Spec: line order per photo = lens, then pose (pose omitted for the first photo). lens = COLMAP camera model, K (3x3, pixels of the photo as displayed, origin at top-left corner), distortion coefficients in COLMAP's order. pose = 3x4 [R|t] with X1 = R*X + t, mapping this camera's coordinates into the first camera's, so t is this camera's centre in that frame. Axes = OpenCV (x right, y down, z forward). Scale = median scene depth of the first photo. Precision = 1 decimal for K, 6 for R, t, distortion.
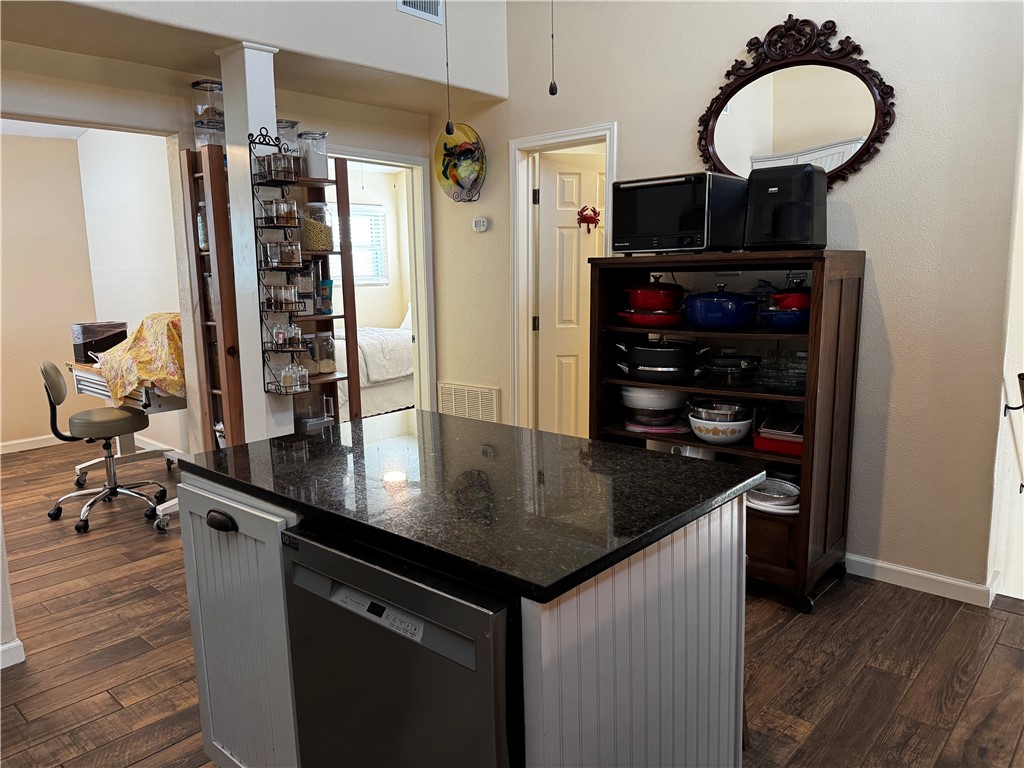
lens RADIAL K [[727.4, 0, 512.0], [0, 727.4, 384.0], [0, 0, 1]] dist [0.000763, 0.000952]
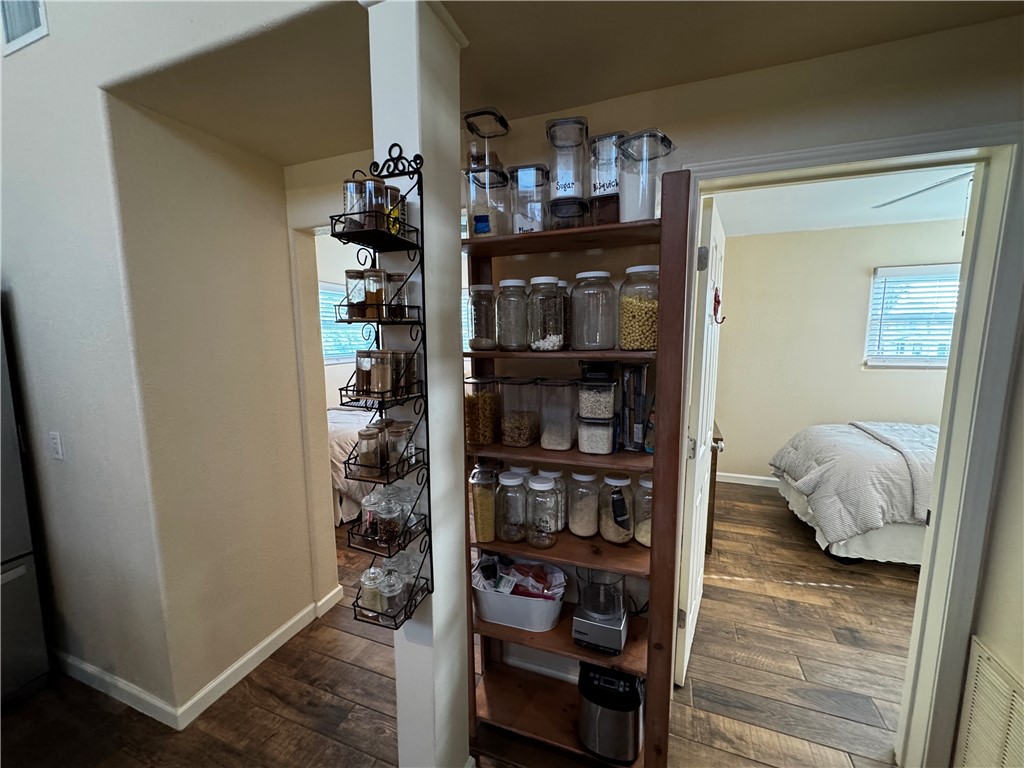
lens RADIAL K [[409.7, 0, 512.0], [0, 409.7, 384.0], [0, 0, 1]] dist [-0.000417, 0.000231]
pose [[0.365146, 0.130872, -0.921705, 0.003235], [-0.142015, 0.986312, 0.083785, -0.209727], [0.920055, 0.100302, 0.378734, 0.975747]]
